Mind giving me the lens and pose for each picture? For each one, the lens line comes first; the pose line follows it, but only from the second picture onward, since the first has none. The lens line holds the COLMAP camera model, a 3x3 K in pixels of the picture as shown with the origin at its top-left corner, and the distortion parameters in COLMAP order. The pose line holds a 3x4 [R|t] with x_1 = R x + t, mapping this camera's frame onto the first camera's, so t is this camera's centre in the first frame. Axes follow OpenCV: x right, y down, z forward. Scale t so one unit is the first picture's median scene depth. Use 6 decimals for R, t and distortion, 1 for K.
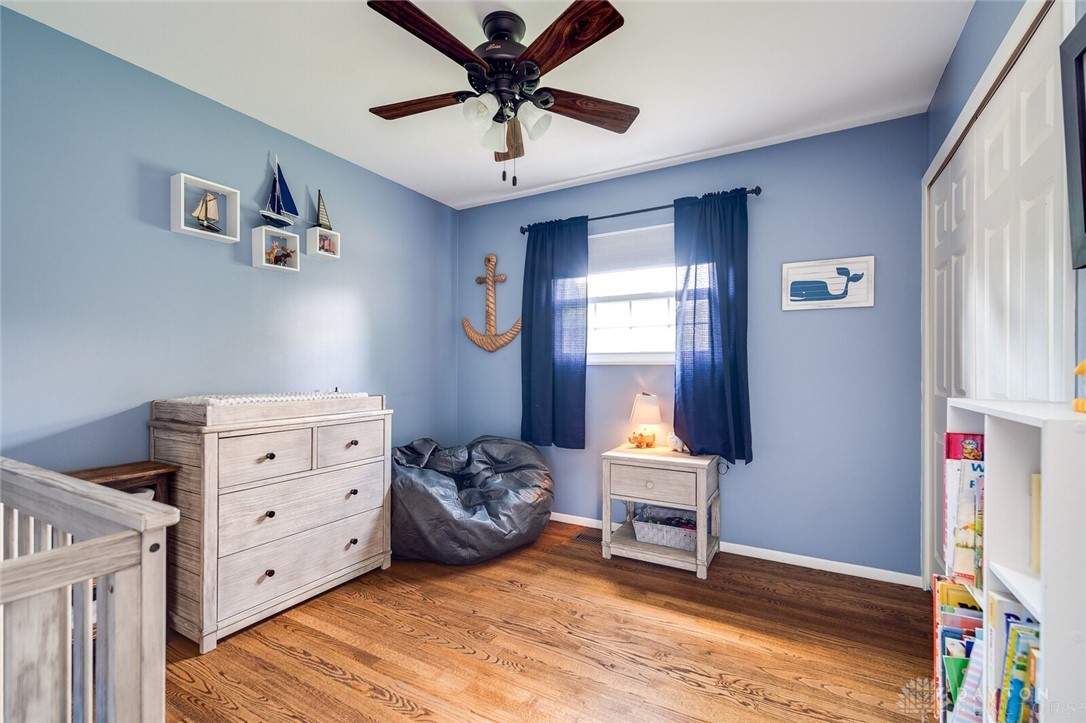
lens RADIAL K [[472.2, 0, 543.5], [0, 472.2, 363.9], [0, 0, 1]] dist [-0.000900, -0.000090]
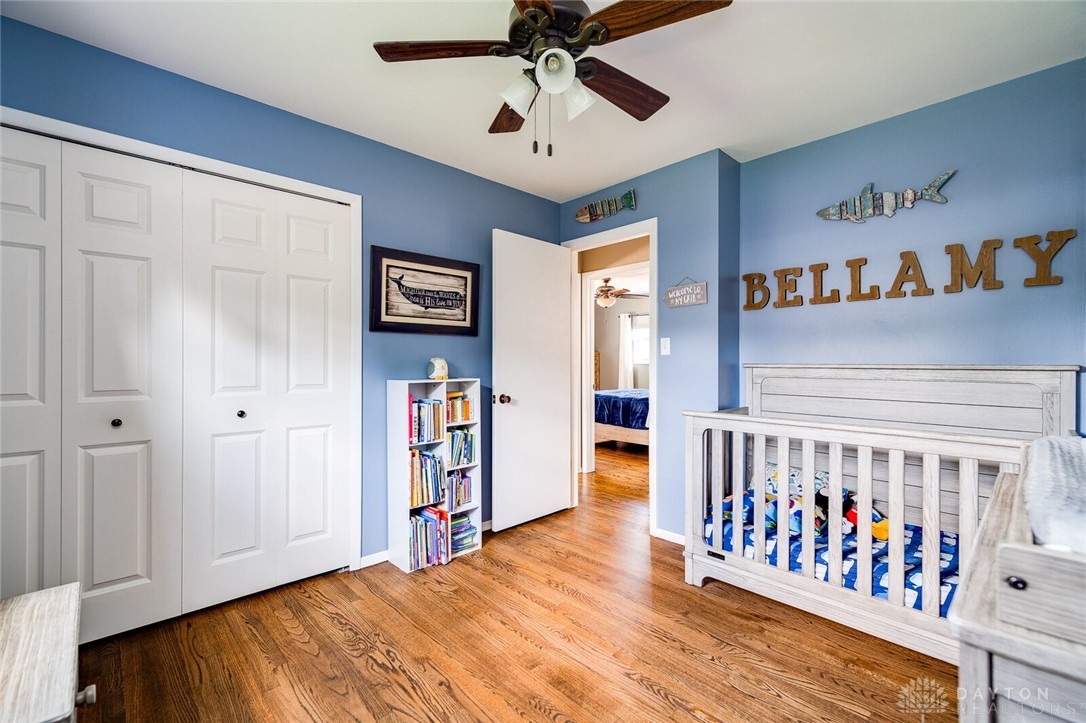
lens RADIAL K [[472.2, 0, 542.7], [0, 472.2, 362.7], [0, 0, 1]] dist [-0.000900, -0.000090]
pose [[-0.954734, -0.001928, 0.297454, -0.342418], [-0.003754, 0.999977, -0.005567, -0.005363], [-0.297436, -0.006432, -0.954720, 1.908489]]
